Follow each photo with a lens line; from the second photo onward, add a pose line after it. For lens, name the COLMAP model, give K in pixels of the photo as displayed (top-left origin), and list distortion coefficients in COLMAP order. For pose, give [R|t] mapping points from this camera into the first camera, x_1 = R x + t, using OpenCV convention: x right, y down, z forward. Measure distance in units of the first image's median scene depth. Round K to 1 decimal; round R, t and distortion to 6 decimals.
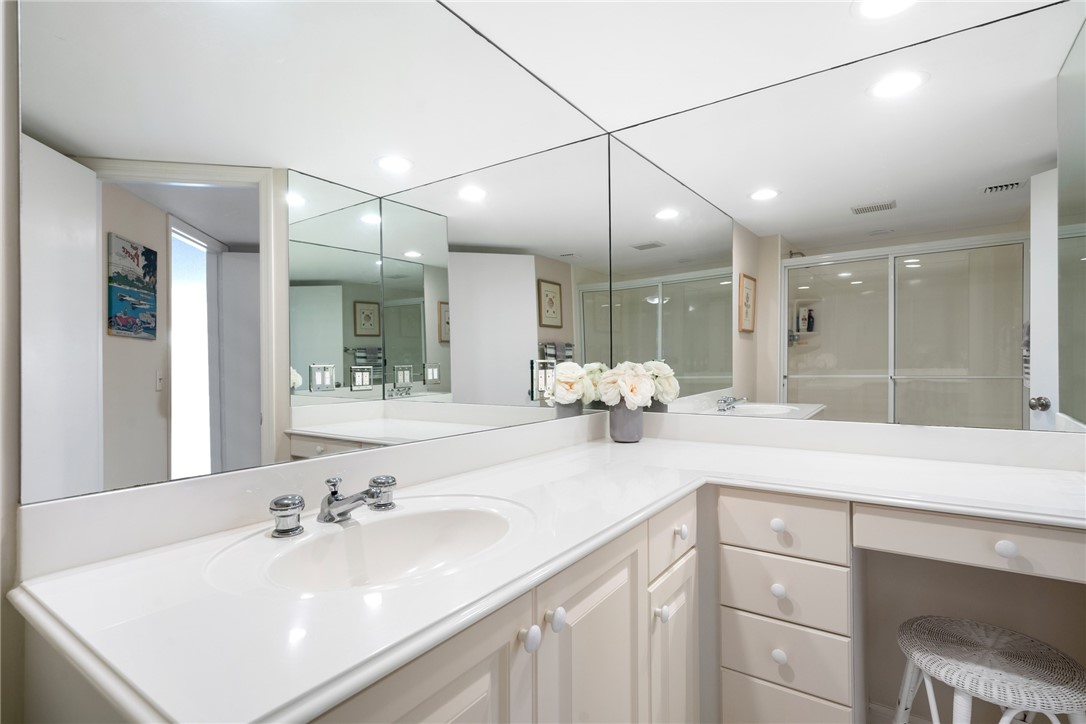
lens RADIAL K [[532.0, 0, 543.0], [0, 532.0, 362.0], [0, 0, 1]] dist [-0.001652, 0.000208]
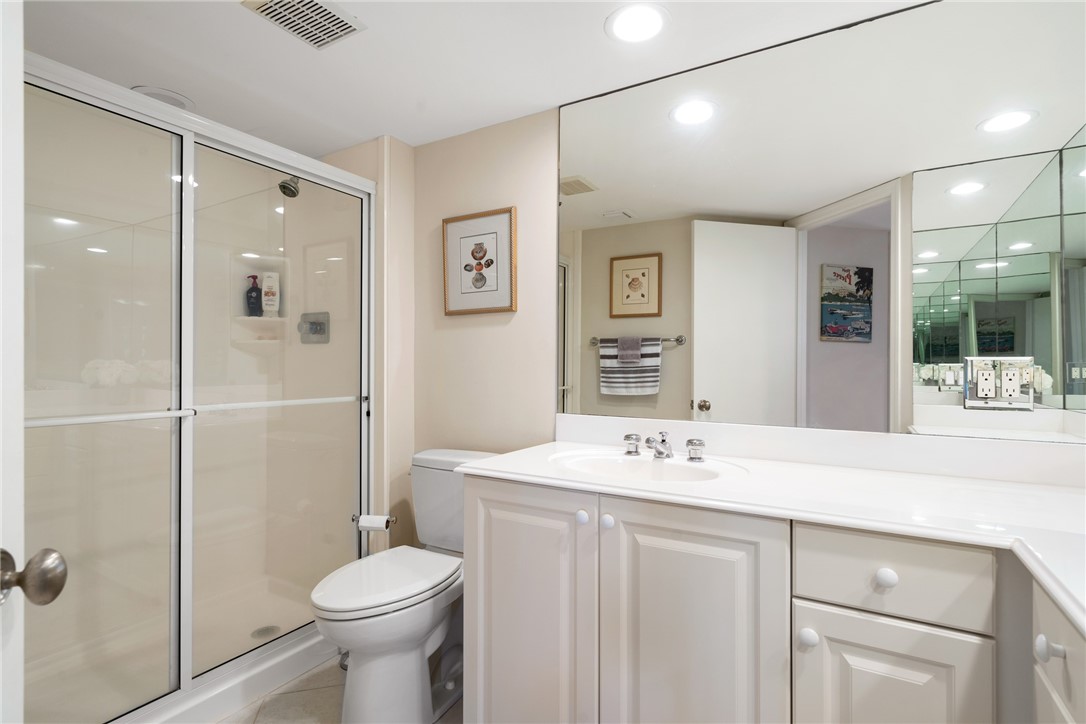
lens RADIAL K [[532.0, 0, 543.0], [0, 532.0, 362.0], [0, 0, 1]] dist [-0.001652, 0.000208]
pose [[0.066609, 0.001248, -0.997778, 0.444879], [-0.003040, 0.999995, 0.001048, 0.003526], [0.997775, 0.002964, 0.066612, 0.197586]]
